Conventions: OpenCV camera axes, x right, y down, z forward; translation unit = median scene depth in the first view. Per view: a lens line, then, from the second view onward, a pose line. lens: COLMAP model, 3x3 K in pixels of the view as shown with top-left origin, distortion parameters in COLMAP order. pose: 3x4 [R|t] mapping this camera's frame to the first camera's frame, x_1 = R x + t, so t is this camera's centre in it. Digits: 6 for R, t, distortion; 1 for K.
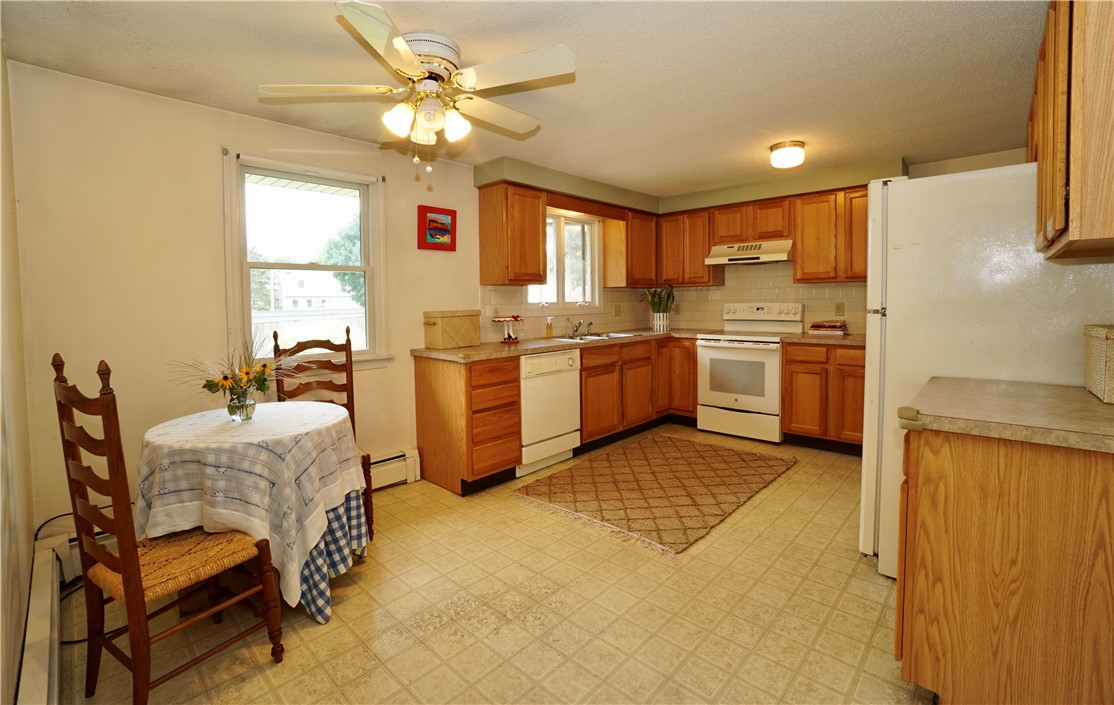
lens RADIAL K [[477.7, 0, 559.0], [0, 477.7, 314.1], [0, 0, 1]] dist [-0.025537, 0.000518]
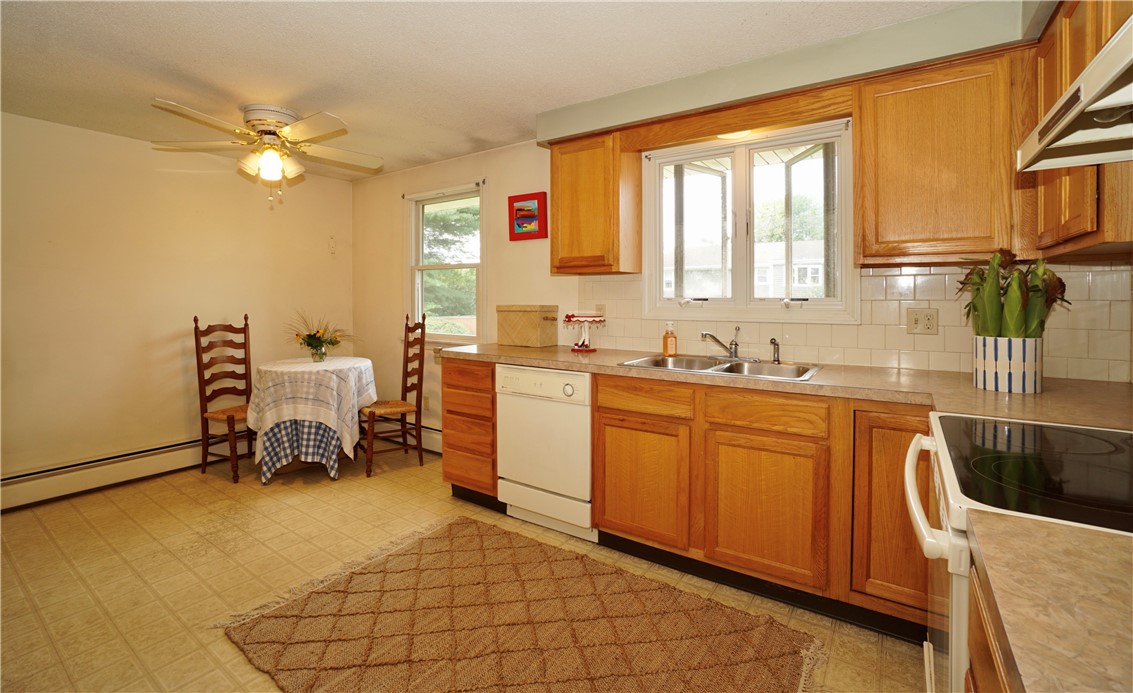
lens RADIAL K [[495.8, 0, 550.5], [0, 495.8, 304.1], [0, 0, 1]] dist [-0.013957, 0.001030]
pose [[0.141368, 0.027843, -0.989566, 1.303342], [-0.033369, 0.999170, 0.023346, -0.059405], [0.989395, 0.029720, 0.142179, 1.664883]]
